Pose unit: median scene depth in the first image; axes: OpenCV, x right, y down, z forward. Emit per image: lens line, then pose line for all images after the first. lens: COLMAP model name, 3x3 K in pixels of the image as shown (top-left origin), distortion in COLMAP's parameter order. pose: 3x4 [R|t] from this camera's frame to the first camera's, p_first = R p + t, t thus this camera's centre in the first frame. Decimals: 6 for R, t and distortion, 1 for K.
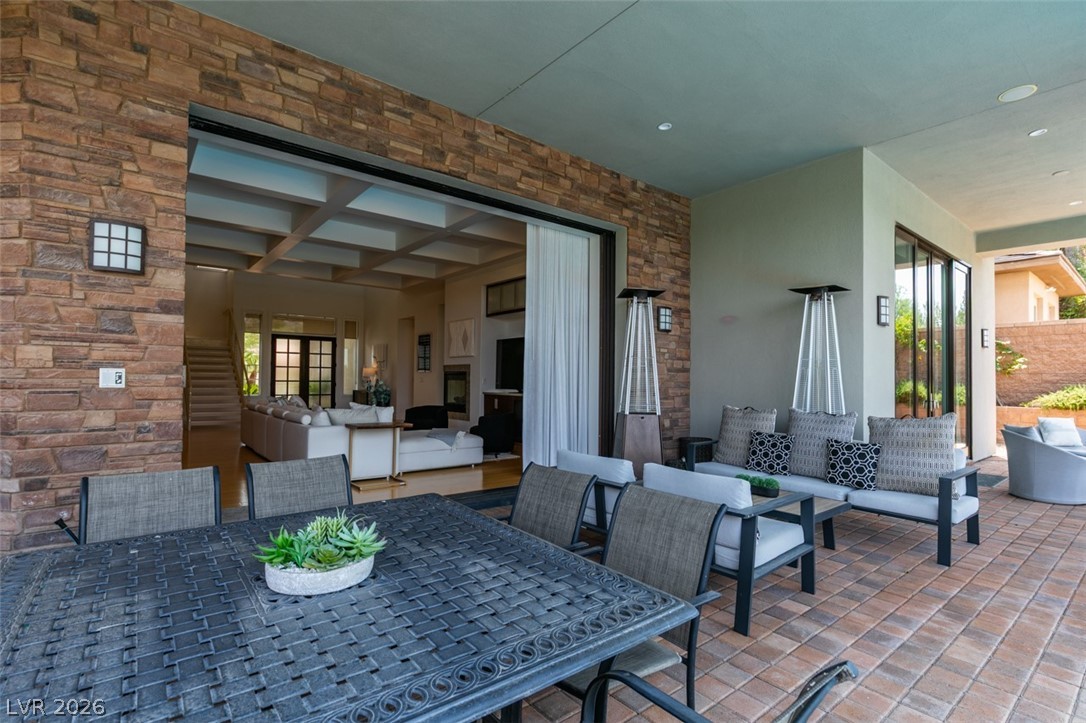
lens RADIAL K [[513.5, 0, 542.4], [0, 513.5, 366.7], [0, 0, 1]] dist [-0.000635, -0.000430]
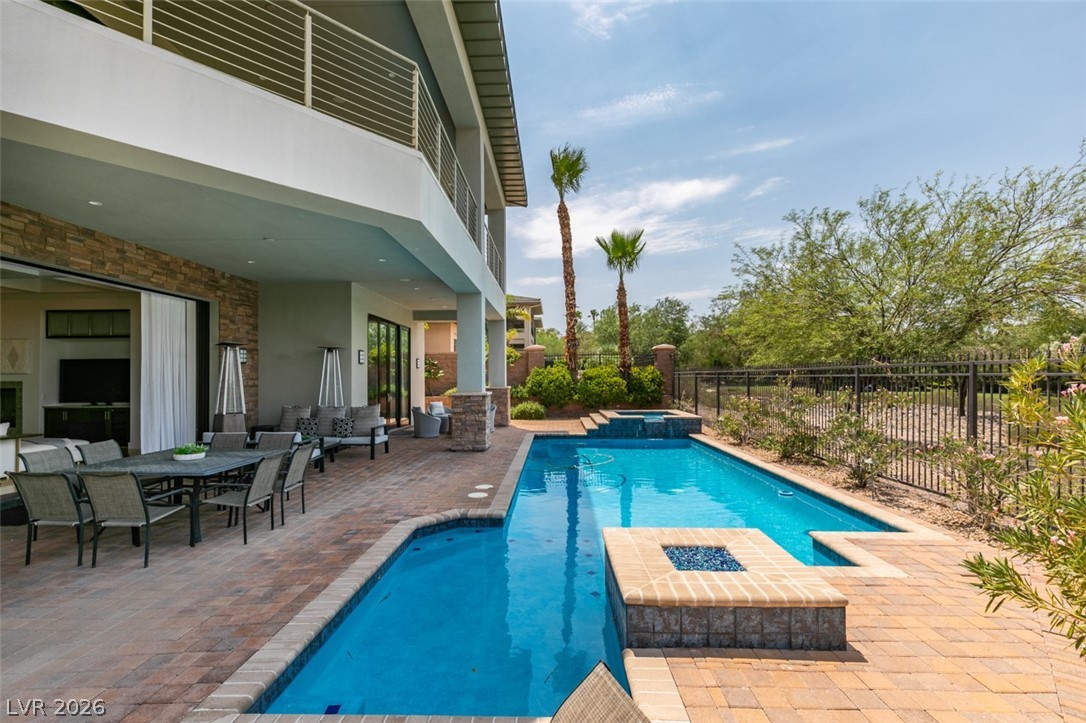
lens RADIAL K [[486.8, 0, 544.0], [0, 486.8, 372.3], [0, 0, 1]] dist [0.004504, 0.000239]
pose [[0.644181, -0.008340, 0.764828, -0.442342], [-0.005052, 0.999872, 0.015158, -0.089211], [-0.764857, -0.013628, 0.644056, -0.987073]]
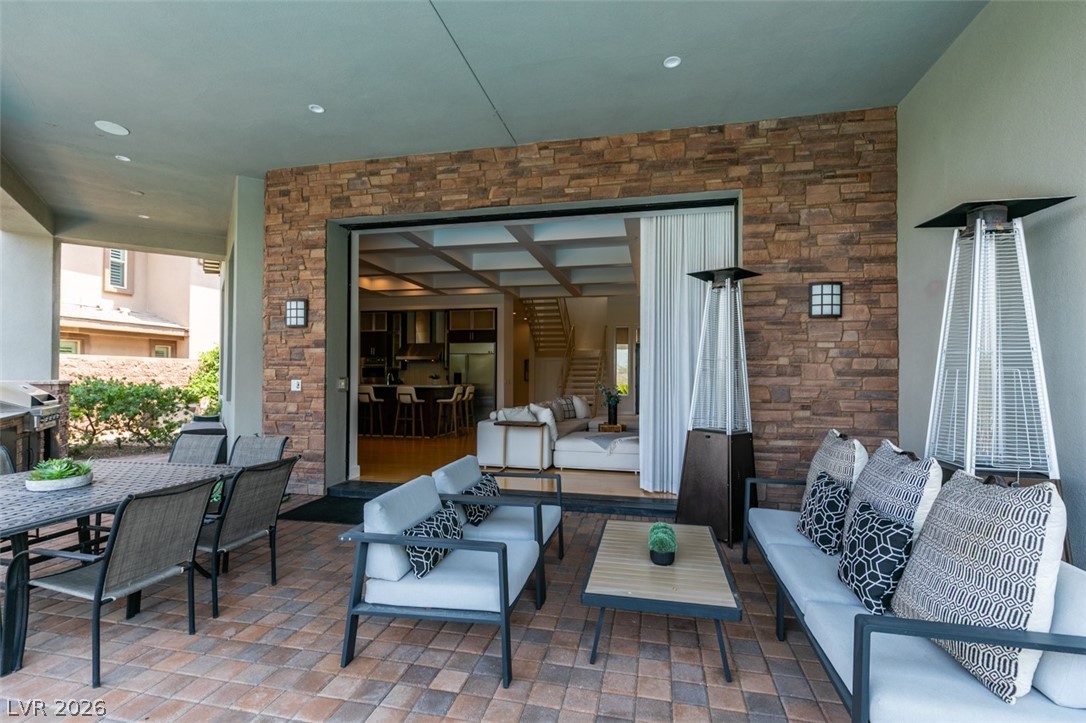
lens RADIAL K [[486.8, 0, 544.0], [0, 486.8, 372.3], [0, 0, 1]] dist [0.004504, 0.000239]
pose [[0.624279, -0.016951, -0.781017, 0.669457], [0.019627, 0.999789, -0.006011, 0.002311], [0.780955, -0.011577, 0.624481, 0.378140]]
